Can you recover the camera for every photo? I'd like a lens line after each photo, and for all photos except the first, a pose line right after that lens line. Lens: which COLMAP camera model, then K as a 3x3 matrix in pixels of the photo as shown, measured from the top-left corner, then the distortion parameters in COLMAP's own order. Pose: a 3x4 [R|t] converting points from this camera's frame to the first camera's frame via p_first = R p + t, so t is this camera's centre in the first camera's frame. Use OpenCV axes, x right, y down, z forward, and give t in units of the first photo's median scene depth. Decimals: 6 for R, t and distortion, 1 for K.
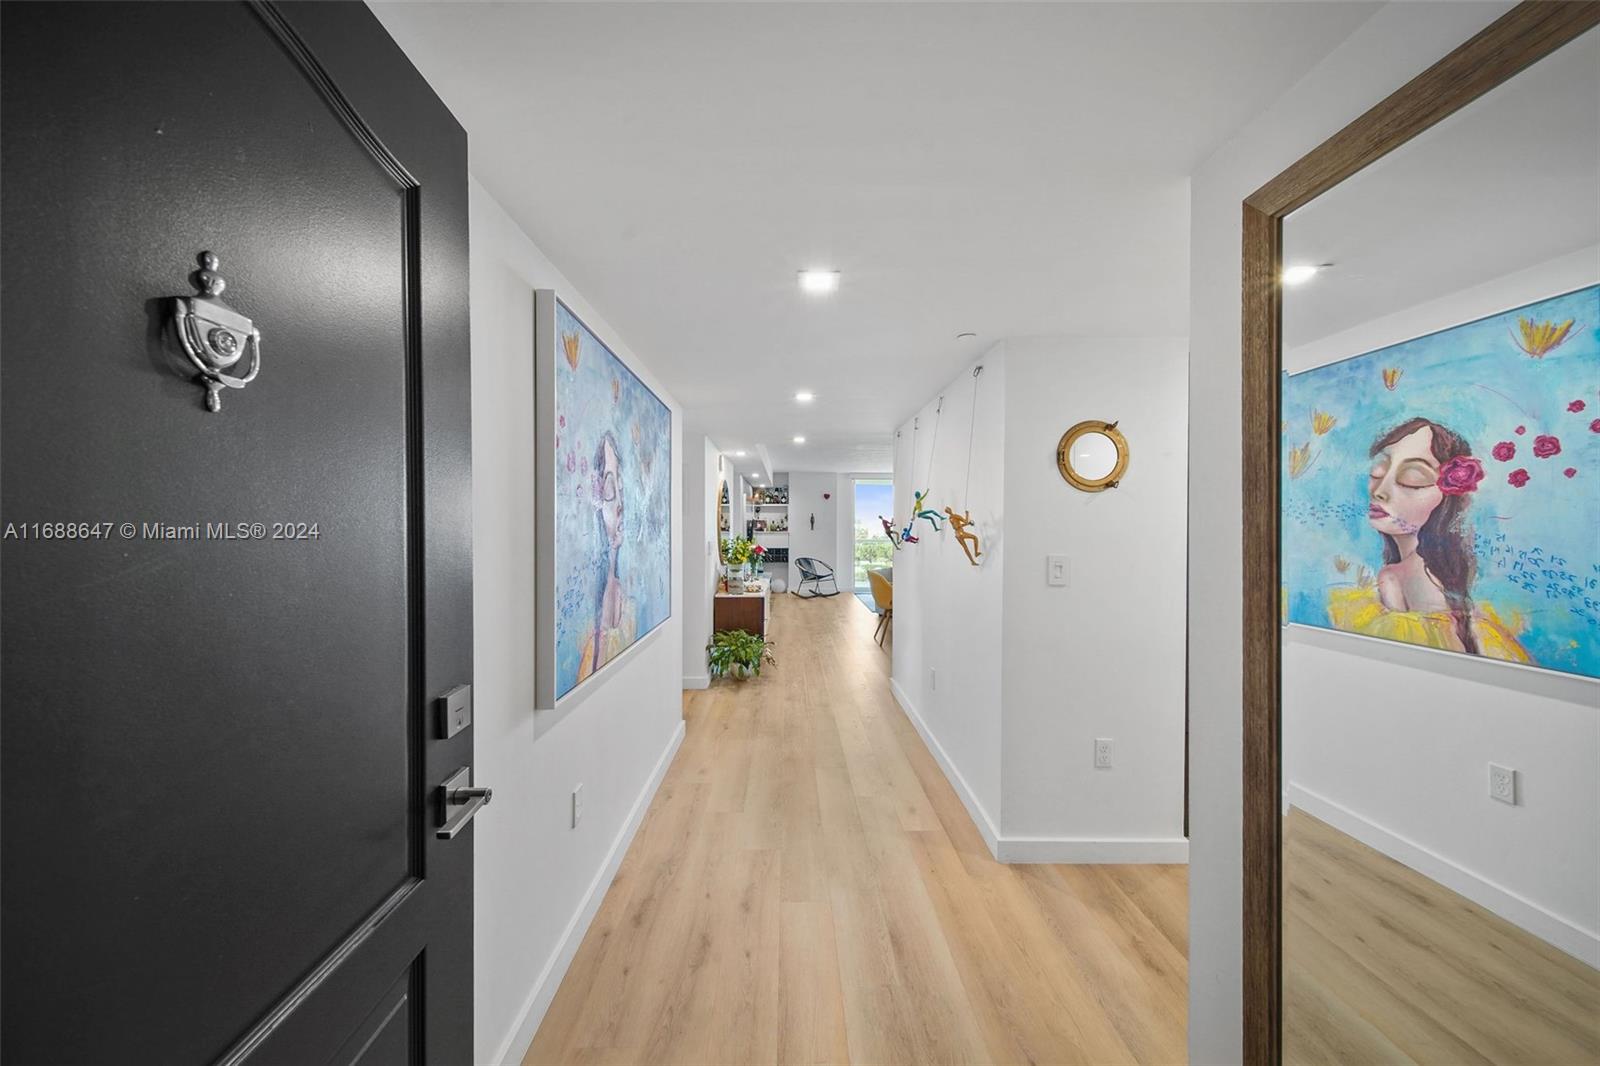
lens RADIAL K [[572.4, 0, 798.5], [0, 572.4, 531.1], [0, 0, 1]] dist [0.013075, -0.003139]
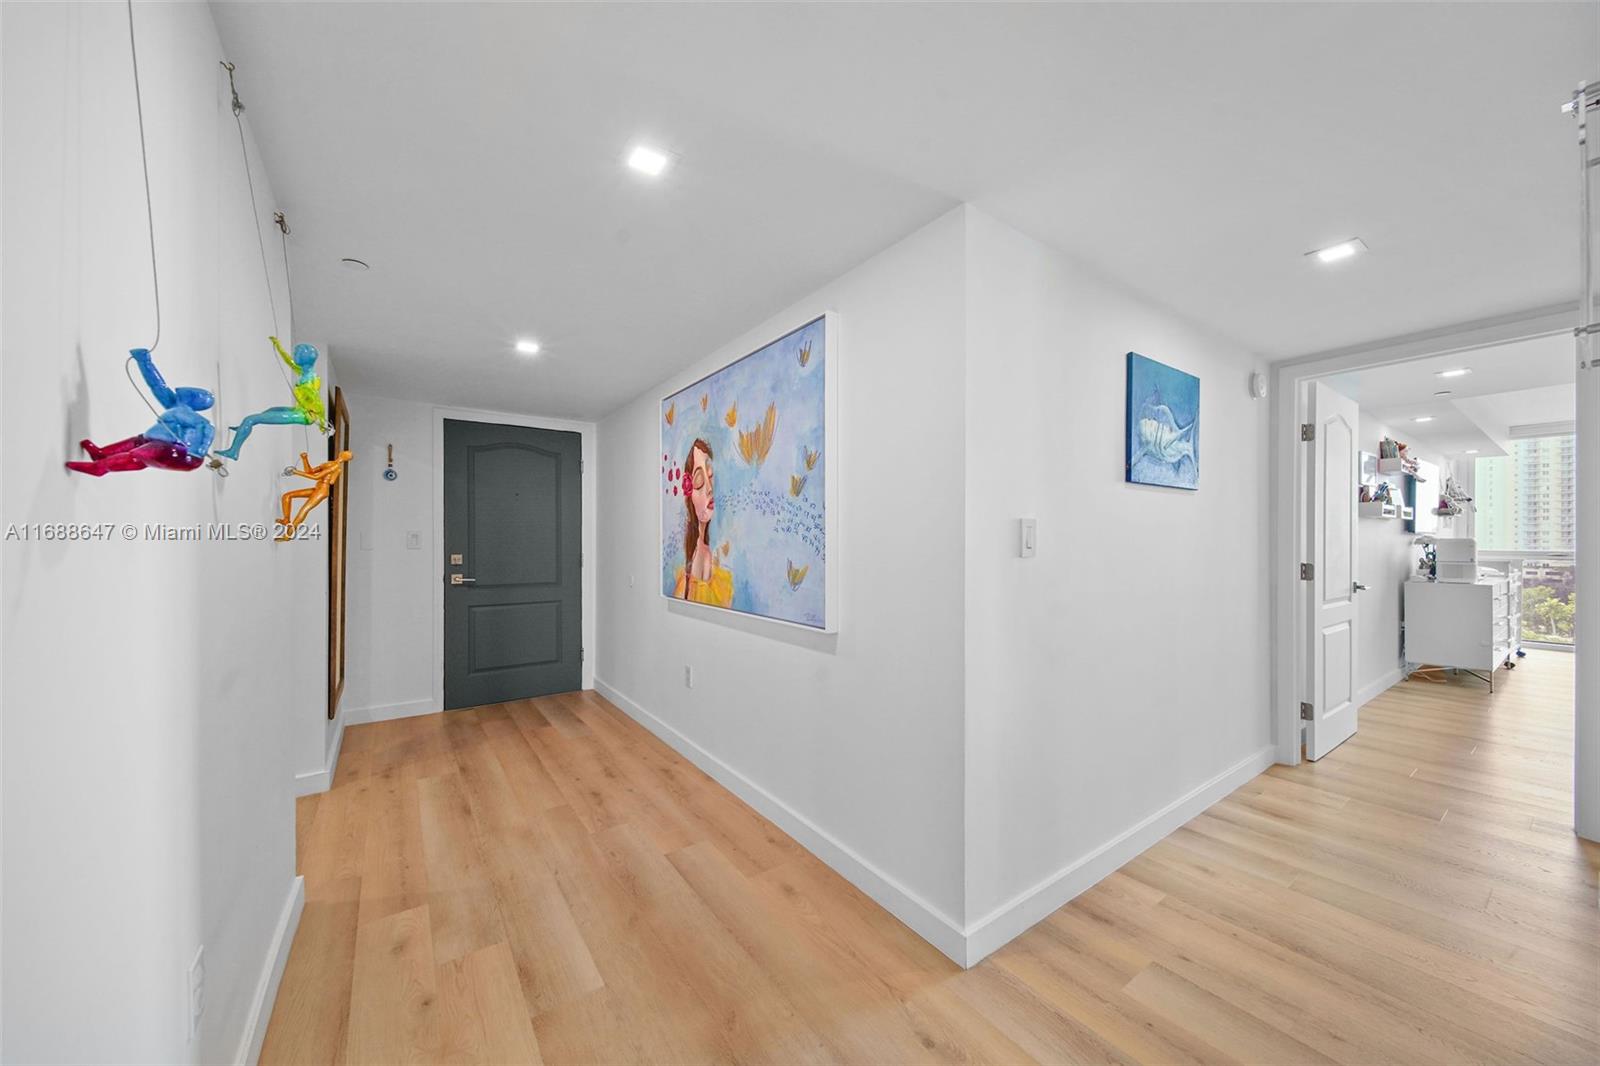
lens RADIAL K [[572.4, 0, 798.5], [0, 572.4, 531.1], [0, 0, 1]] dist [0.013075, -0.003139]
pose [[-0.829767, -0.011215, -0.557997, 0.227047], [-0.006286, 0.999922, -0.010750, 0.059785], [0.558074, -0.005412, -0.829773, 2.042160]]
